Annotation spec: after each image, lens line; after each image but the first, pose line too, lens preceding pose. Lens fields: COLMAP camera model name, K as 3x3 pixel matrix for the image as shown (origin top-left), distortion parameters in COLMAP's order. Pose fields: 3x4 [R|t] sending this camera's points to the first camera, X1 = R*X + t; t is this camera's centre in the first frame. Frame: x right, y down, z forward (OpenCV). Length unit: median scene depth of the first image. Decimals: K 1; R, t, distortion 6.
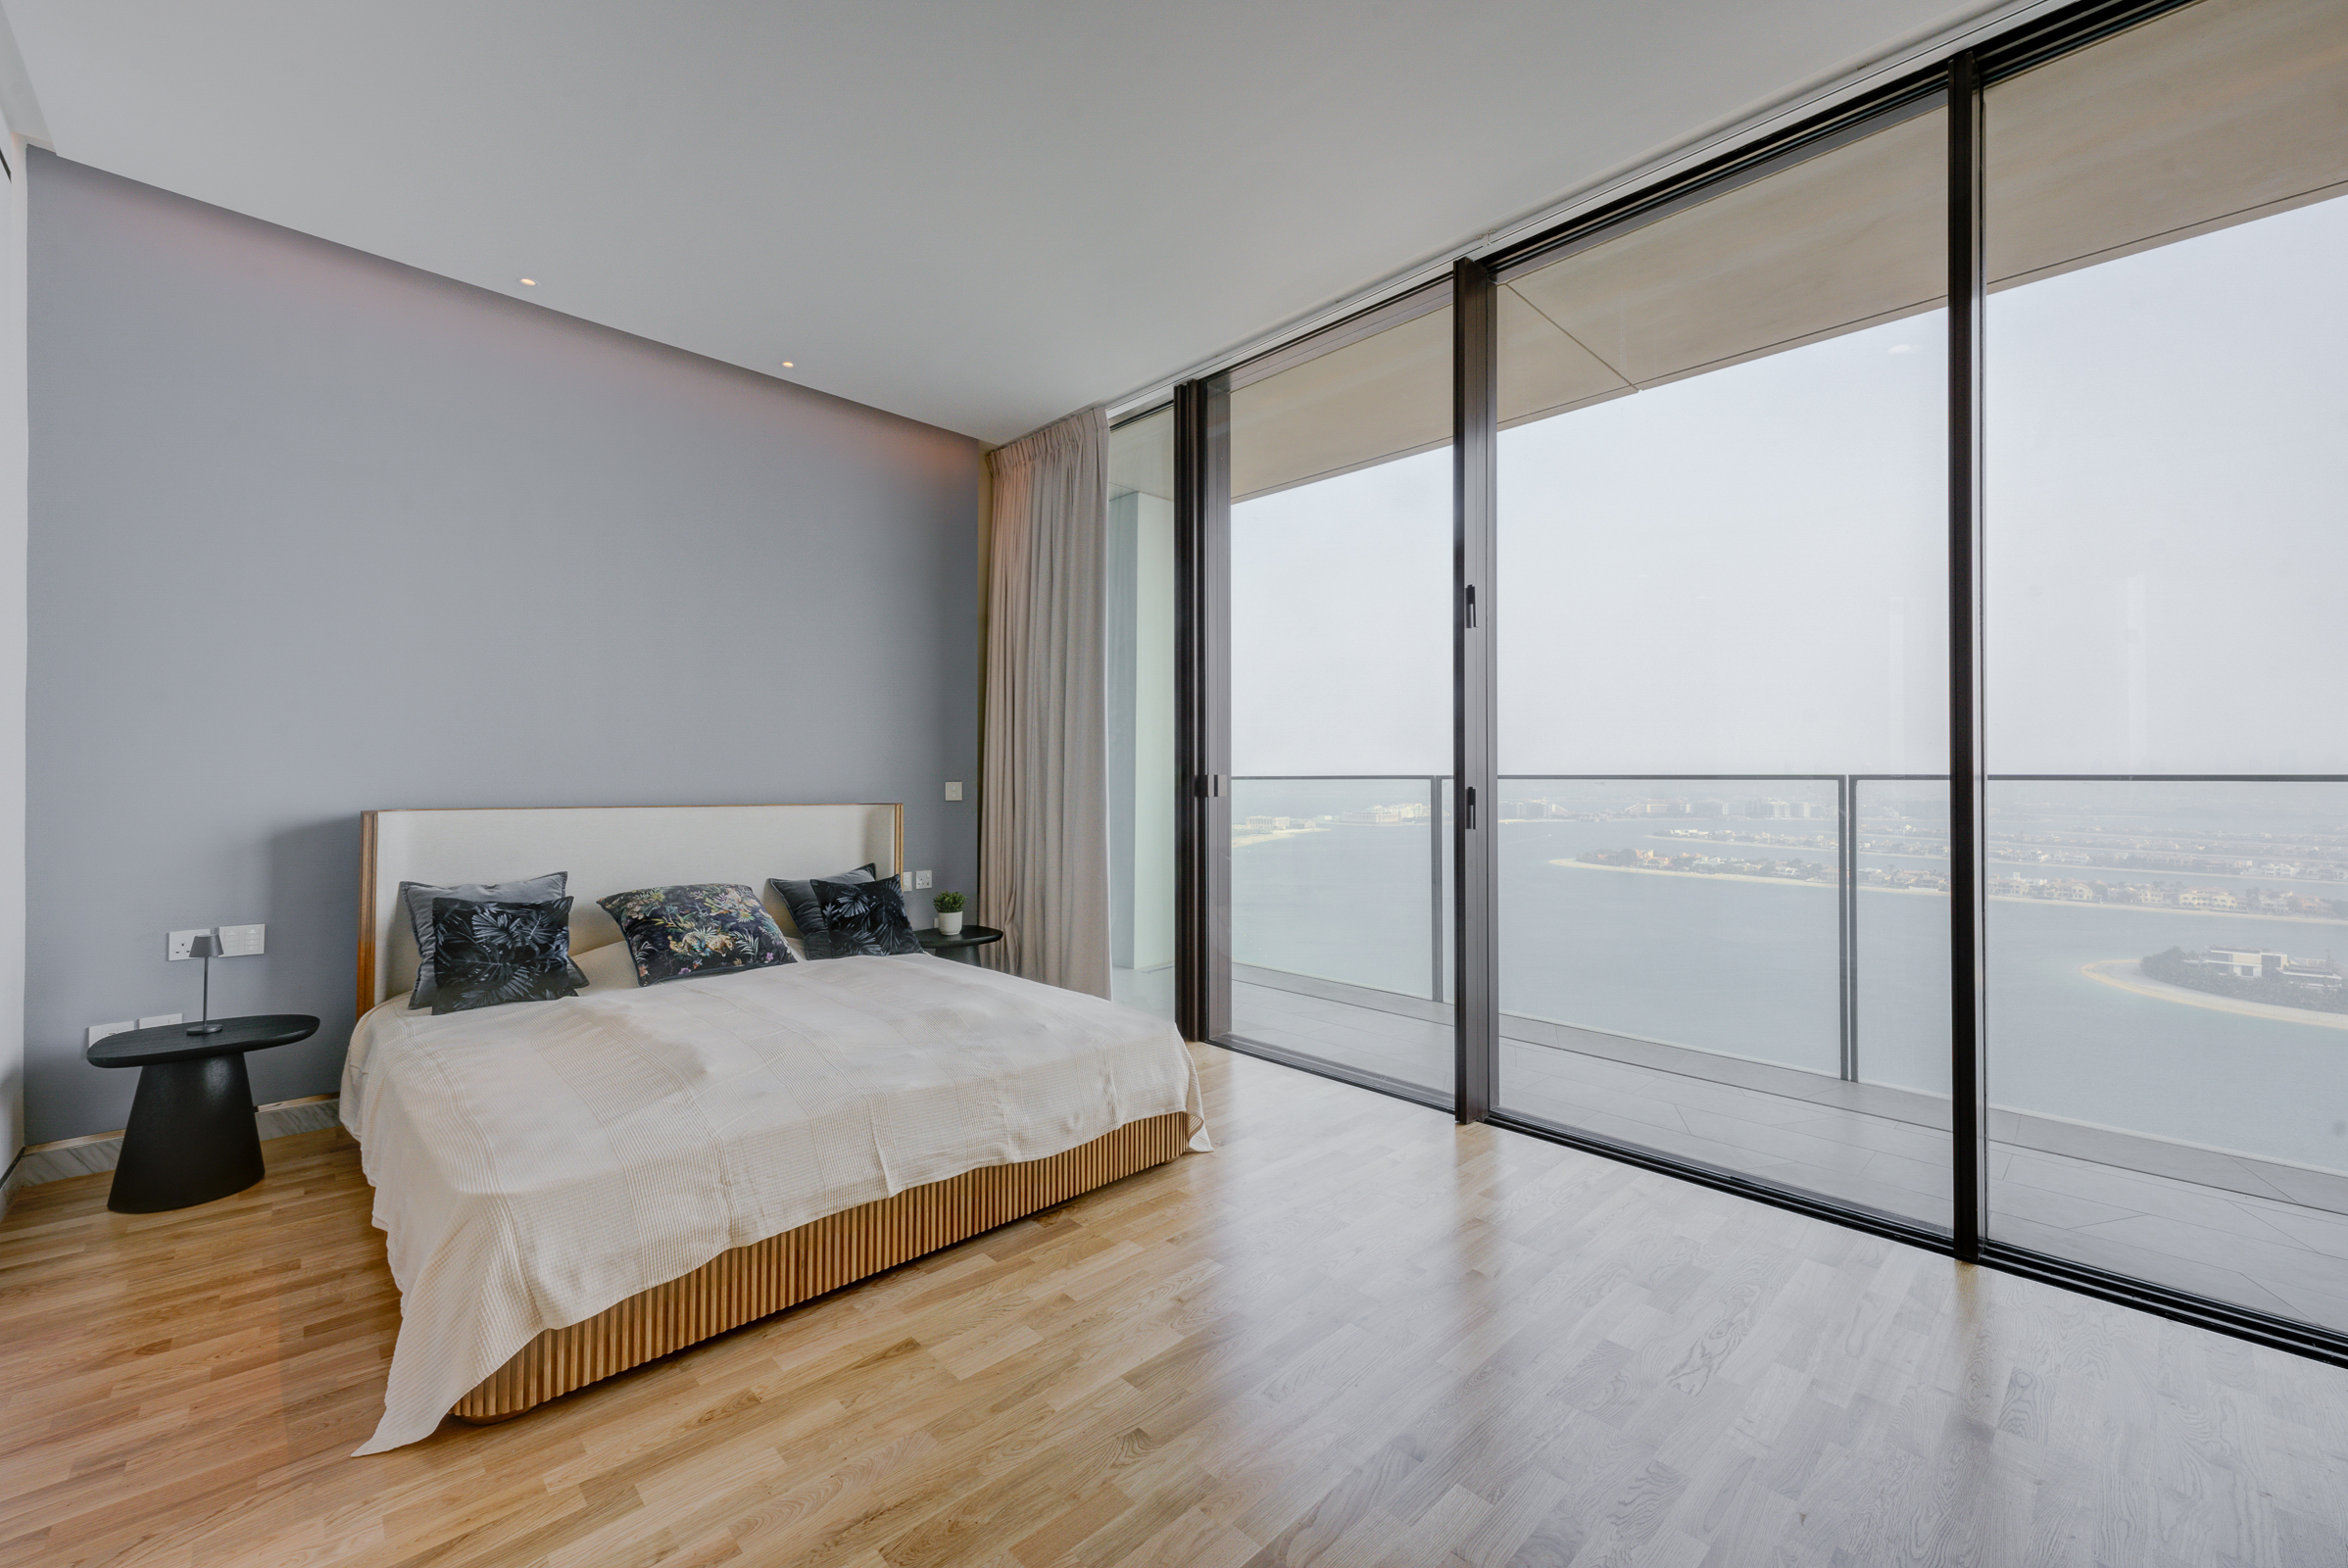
lens RADIAL K [[948.2, 0, 1179.4], [0, 948.2, 782.6], [0, 0, 1]] dist [0.019860, -0.005375]
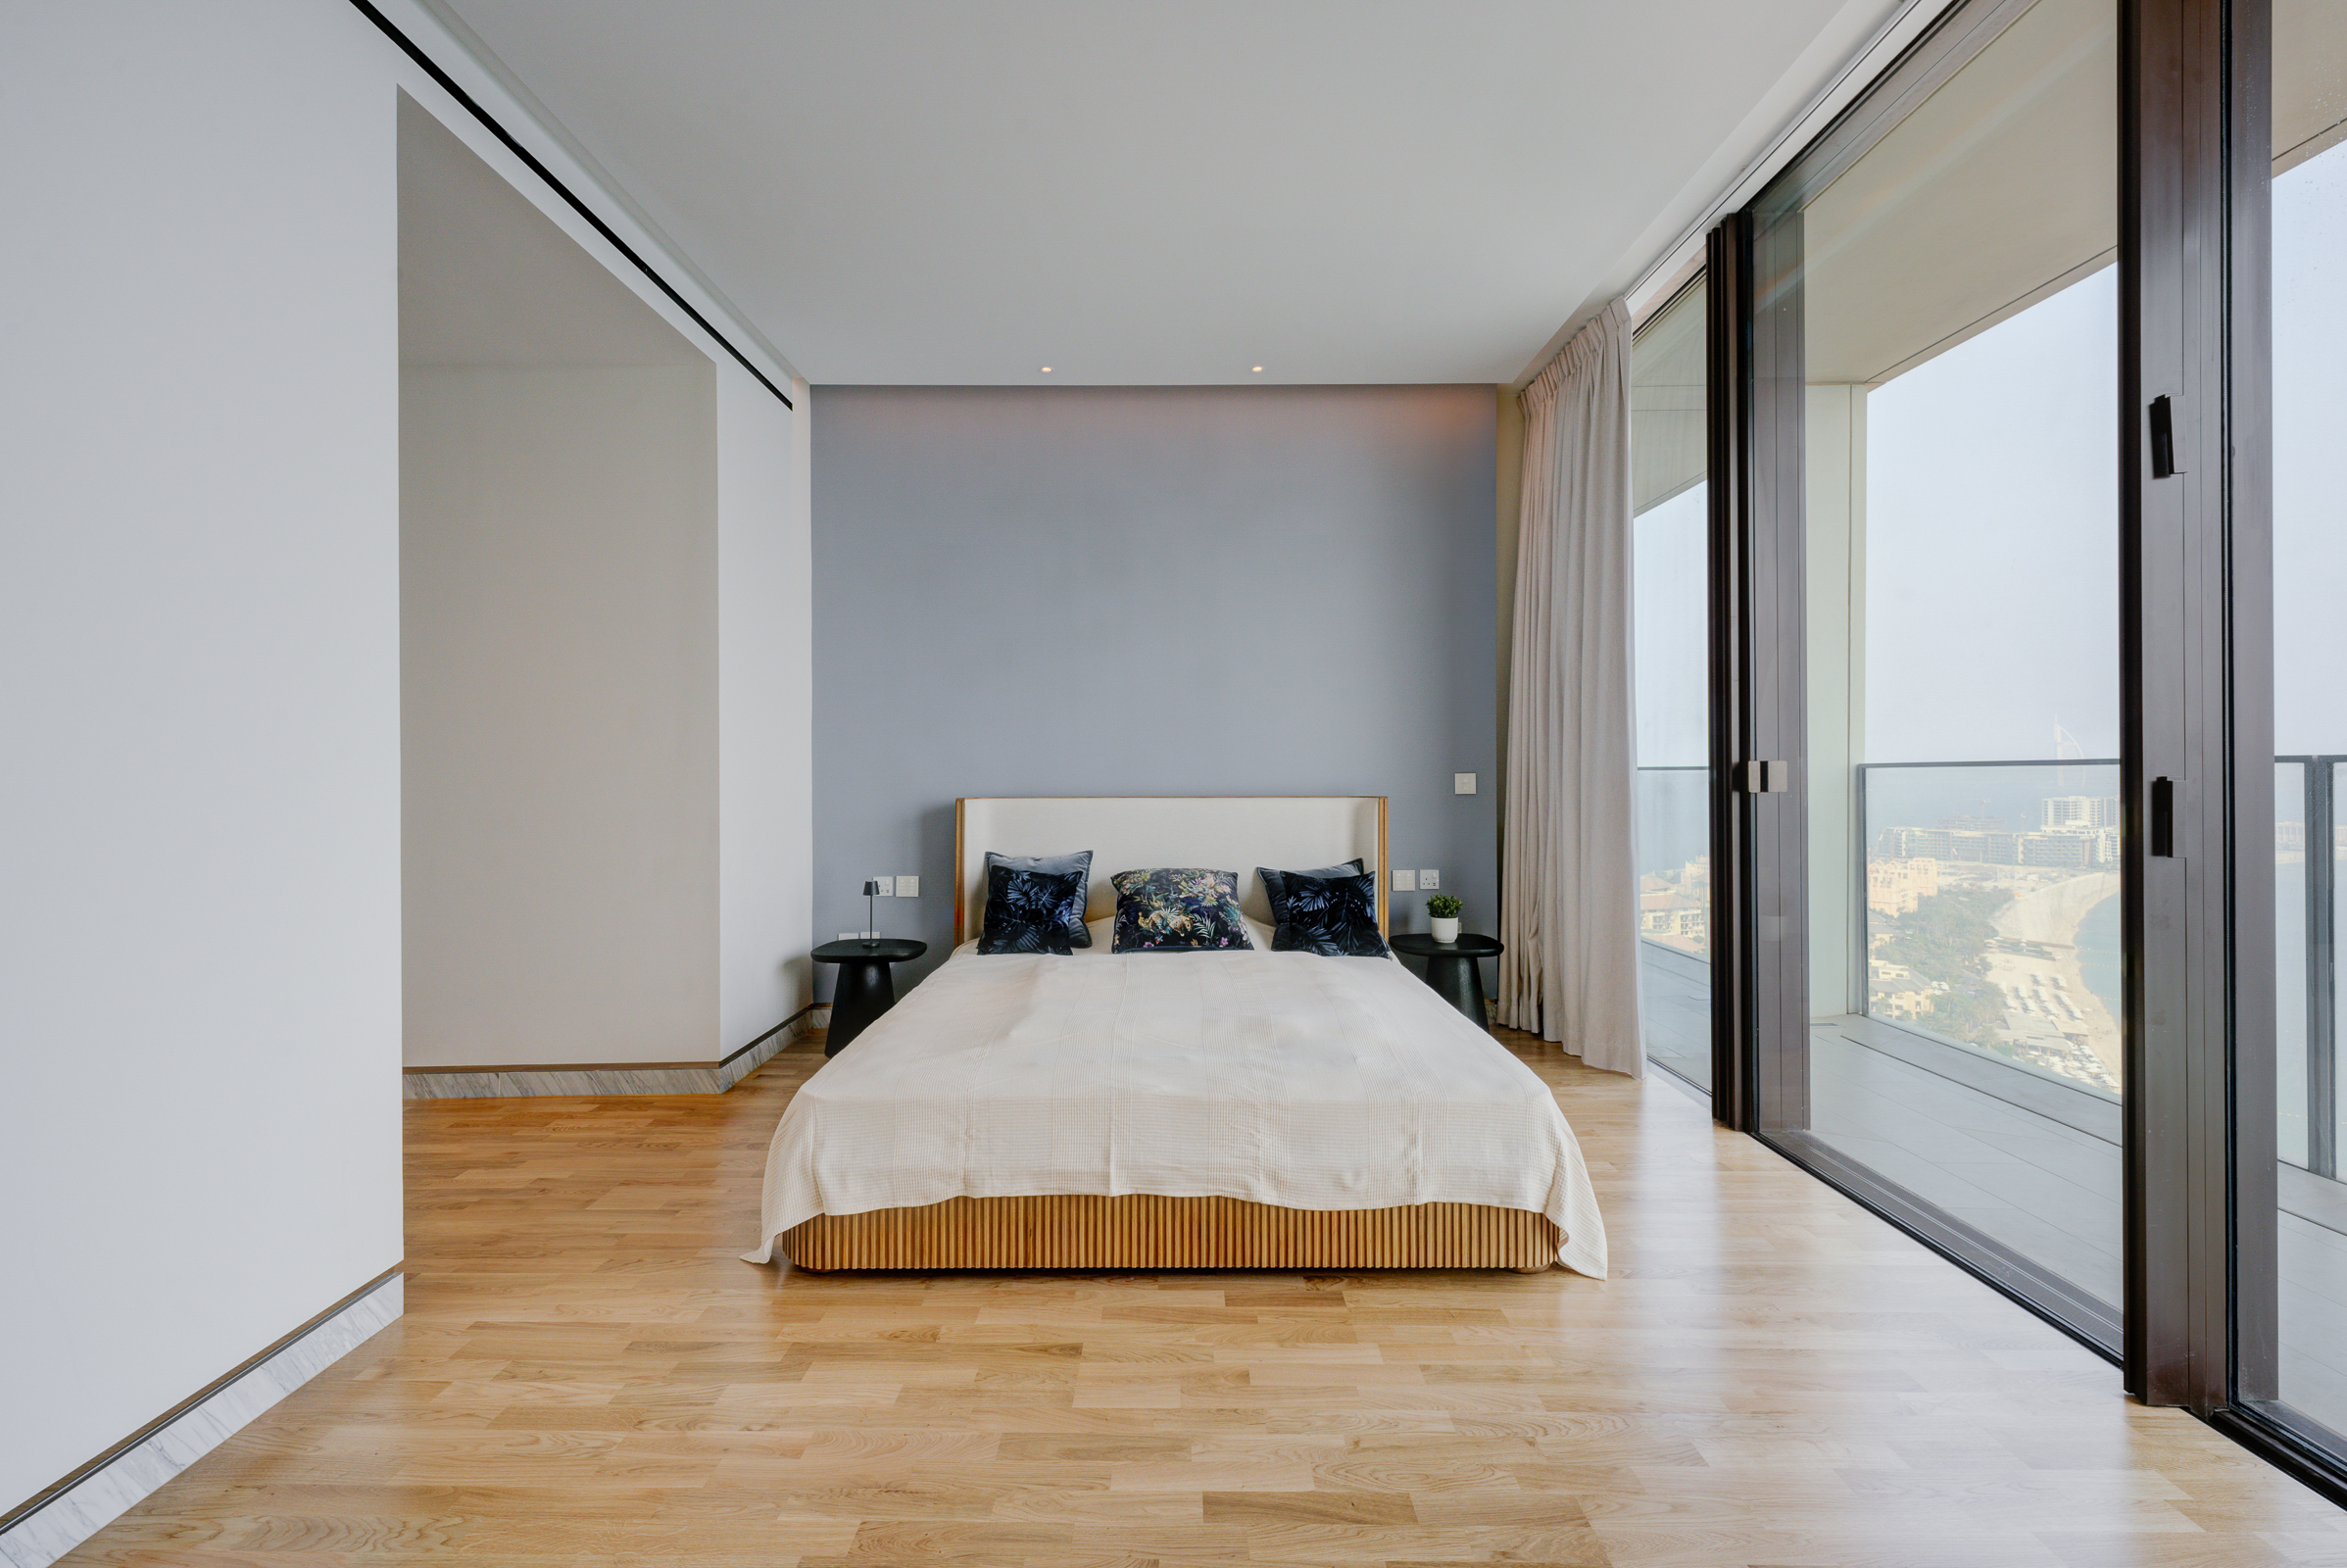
lens RADIAL K [[947.8, 0, 1159.5], [0, 947.8, 788.2], [0, 0, 1]] dist [0.019860, -0.005375]
pose [[0.710351, 0.005110, -0.703829, 0.339701], [0.007279, 0.999867, 0.014605, -0.004195], [0.703810, -0.015498, 0.710219, 0.266147]]
